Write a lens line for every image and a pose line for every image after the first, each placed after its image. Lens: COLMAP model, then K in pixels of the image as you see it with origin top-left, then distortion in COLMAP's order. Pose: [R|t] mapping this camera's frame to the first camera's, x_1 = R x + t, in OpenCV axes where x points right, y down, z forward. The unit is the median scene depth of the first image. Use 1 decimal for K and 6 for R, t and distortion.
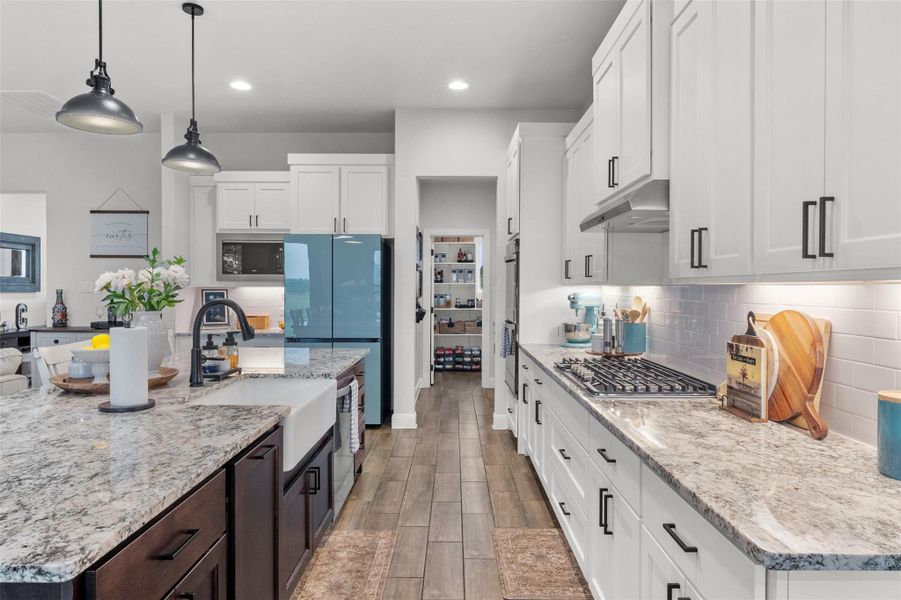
lens RADIAL K [[555.8, 0, 450.5], [0, 555.8, 300.0], [0, 0, 1]] dist [-0.002256, -0.001823]
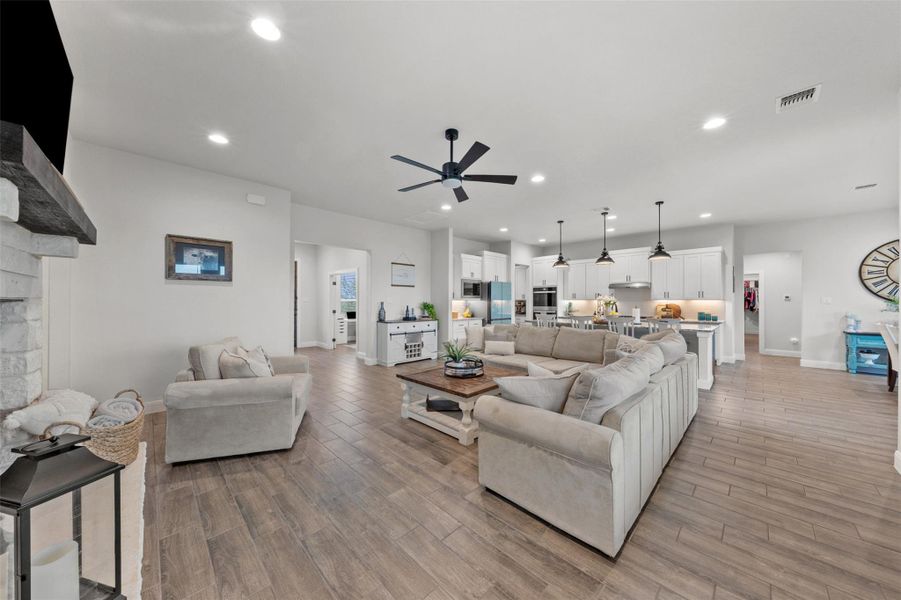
lens RADIAL K [[309.9, 0, 450.5], [0, 309.9, 300.0], [0, 0, 1]] dist [-0.000454, -0.000085]
pose [[0.703688, -0.001211, 0.710508, -1.560281], [0.014973, 0.999802, -0.013126, -0.009378], [-0.710351, 0.019875, 0.703567, 0.076162]]
